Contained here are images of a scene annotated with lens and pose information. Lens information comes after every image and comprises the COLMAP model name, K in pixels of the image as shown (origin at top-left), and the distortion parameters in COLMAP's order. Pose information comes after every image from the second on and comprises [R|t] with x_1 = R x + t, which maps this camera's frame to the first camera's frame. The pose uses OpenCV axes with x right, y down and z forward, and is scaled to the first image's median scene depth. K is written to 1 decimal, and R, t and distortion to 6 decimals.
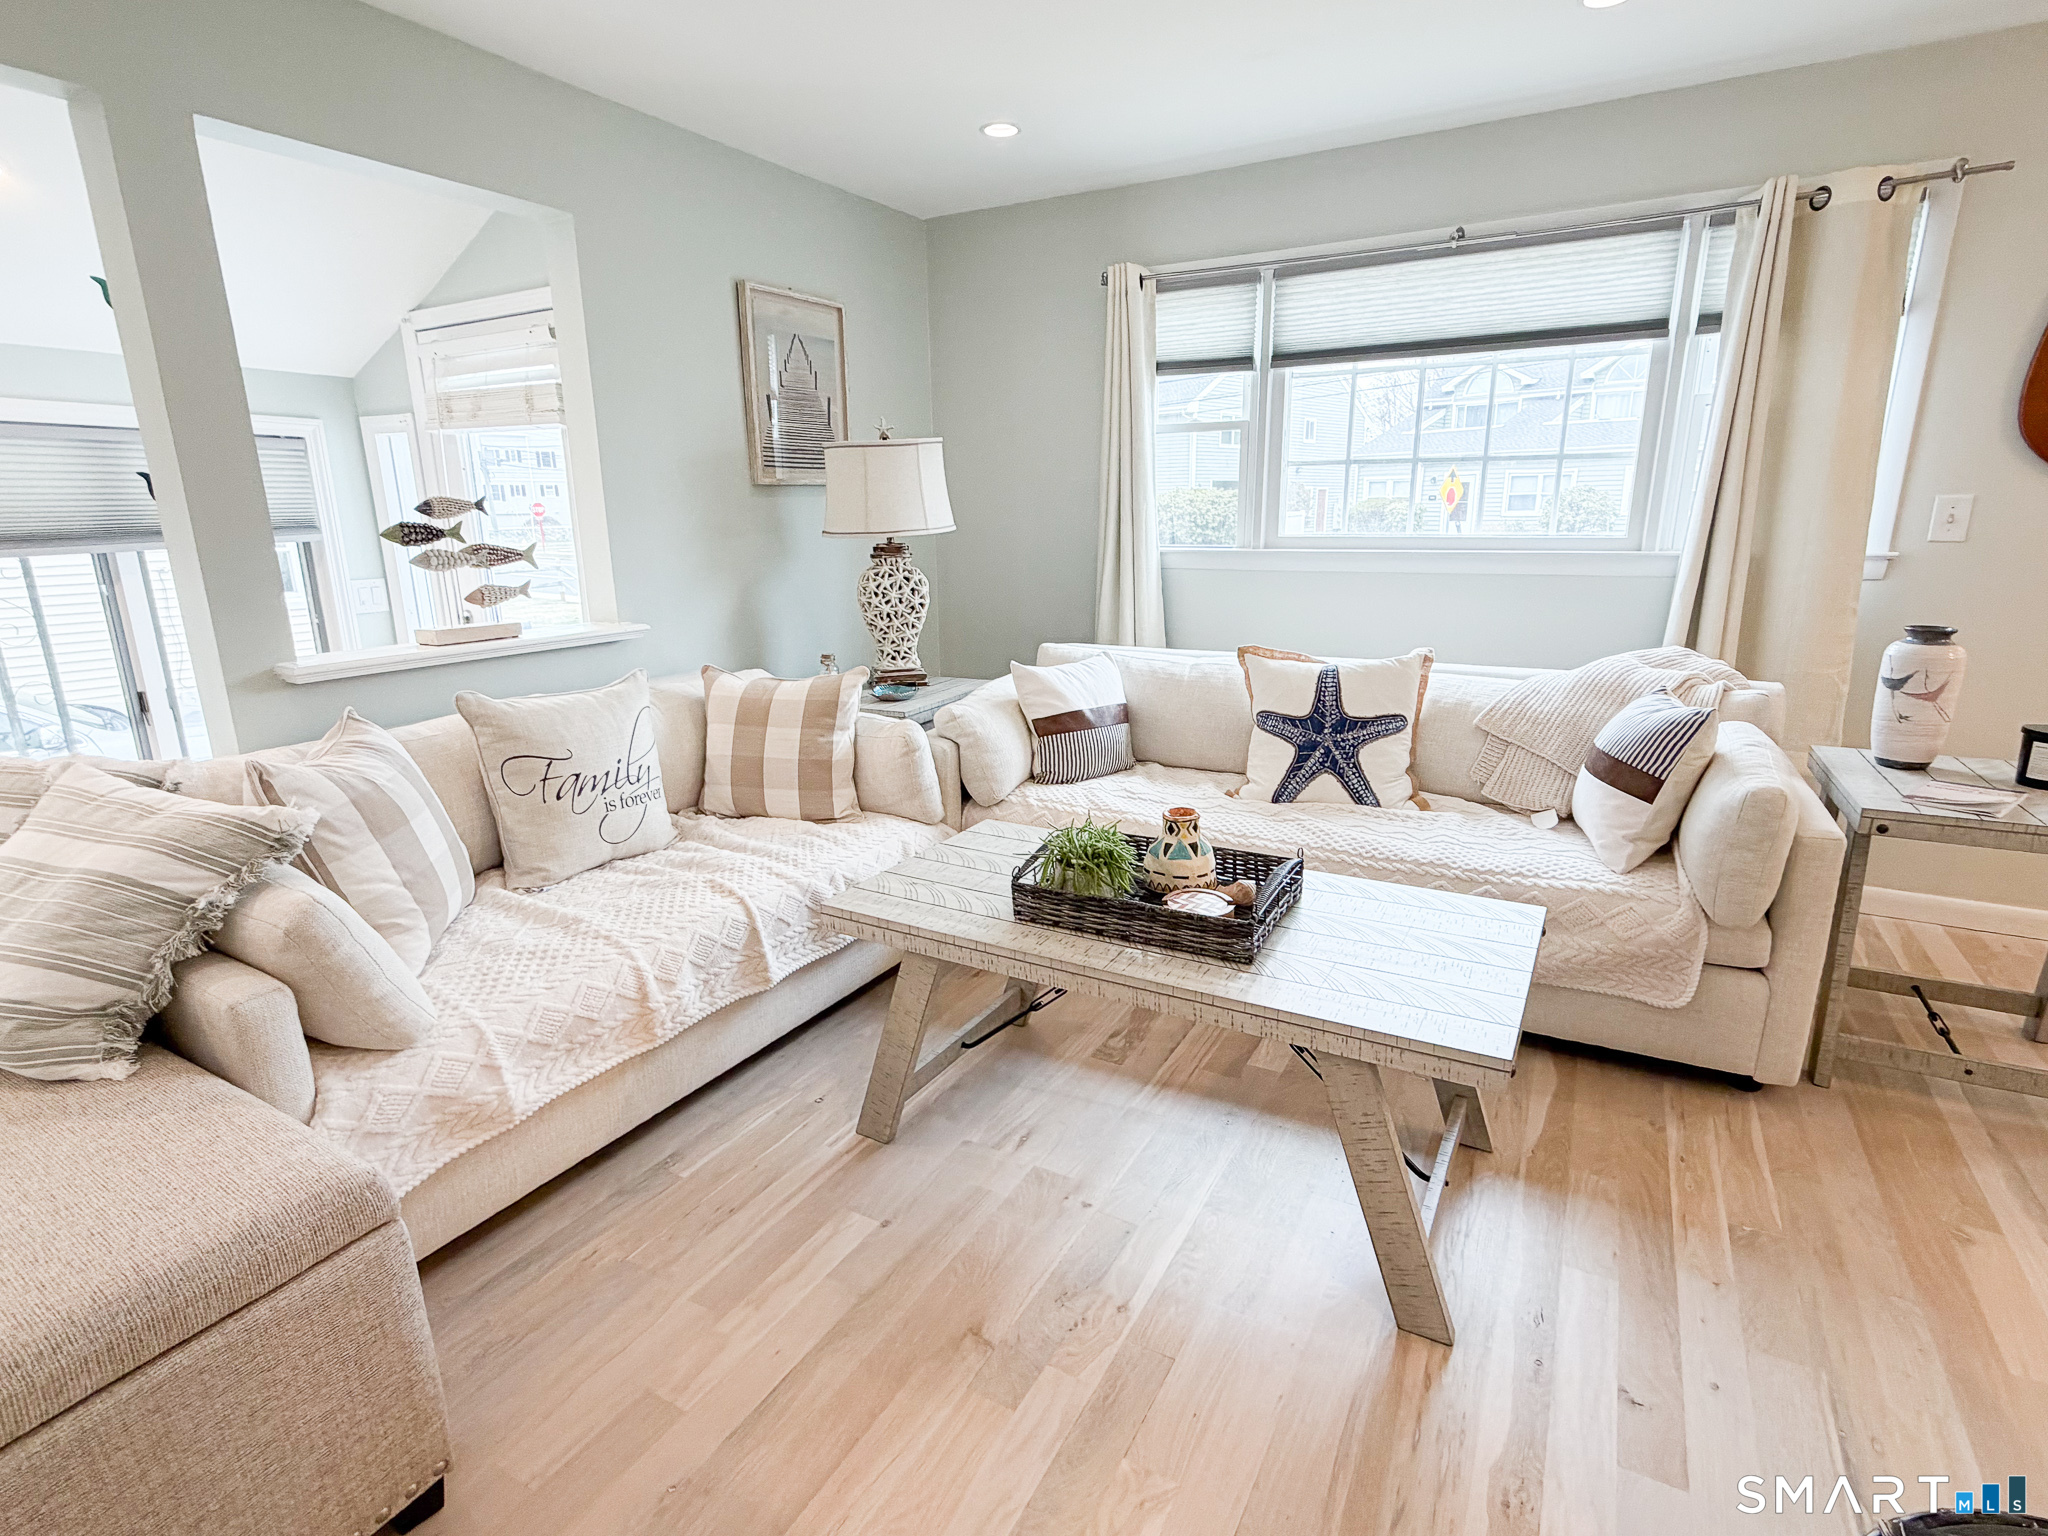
lens RADIAL K [[1085.6, 0, 1022.3], [0, 1085.6, 787.8], [0, 0, 1]] dist [0.000320, 0.000350]
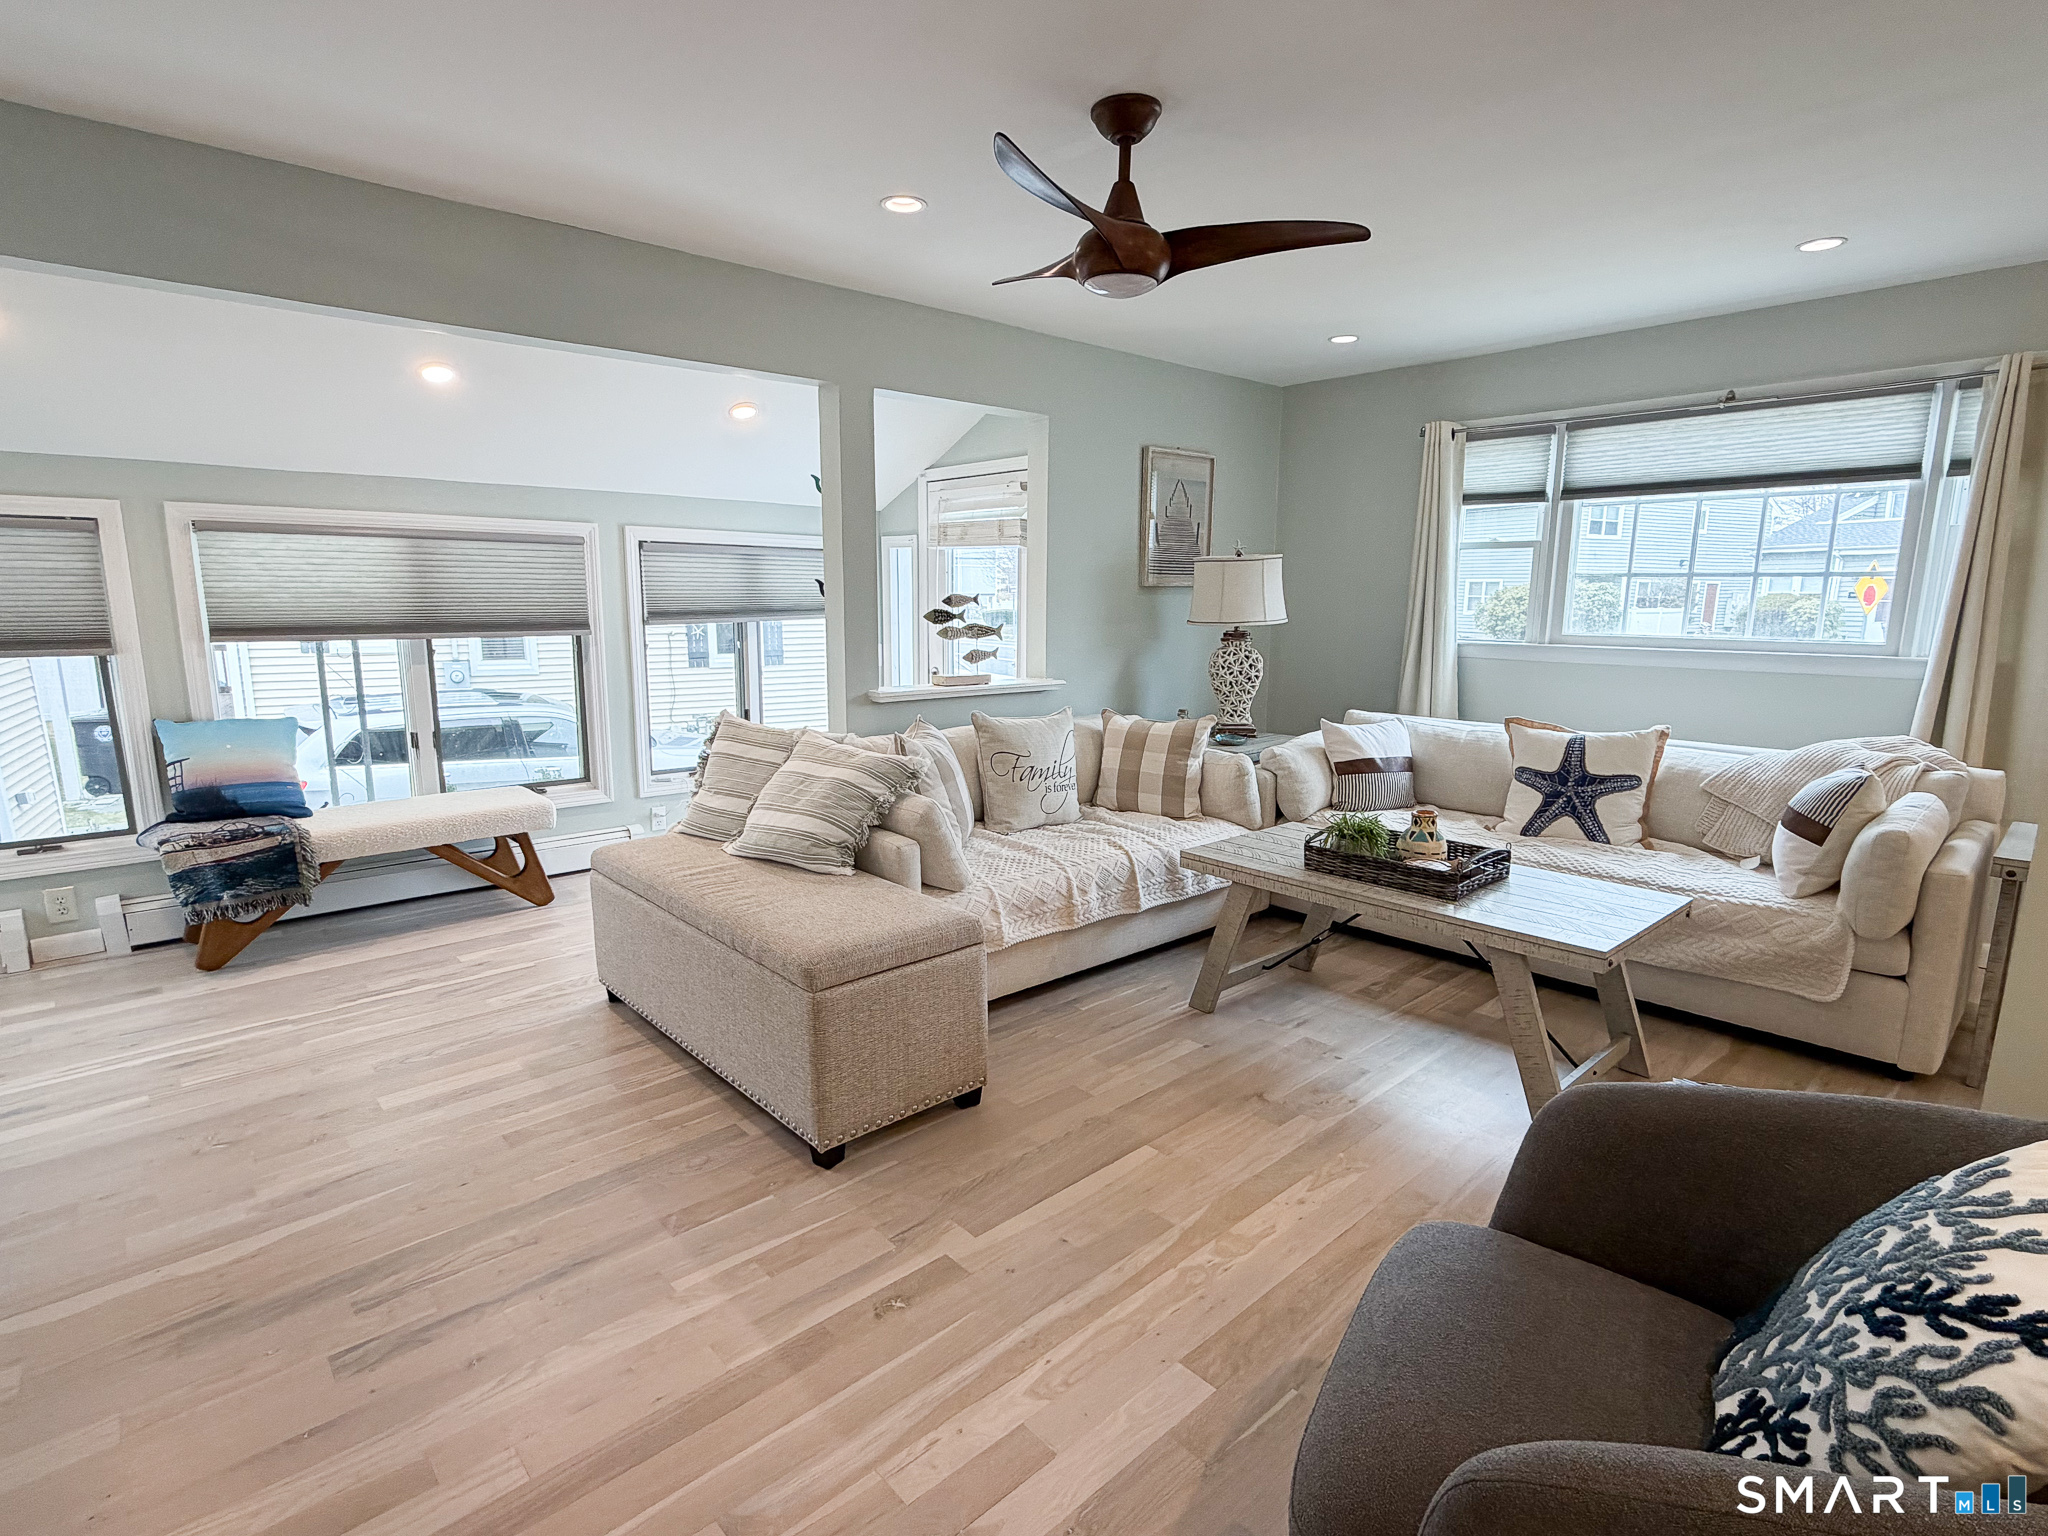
lens RADIAL K [[1085.6, 0, 1005.3], [0, 1085.6, 786.5], [0, 0, 1]] dist [0.000320, 0.000350]
pose [[0.950792, 0.073003, -0.301107, 0.032190], [-0.095681, 0.993526, -0.061249, 0.098926], [0.294686, 0.087045, 0.951621, -0.449088]]
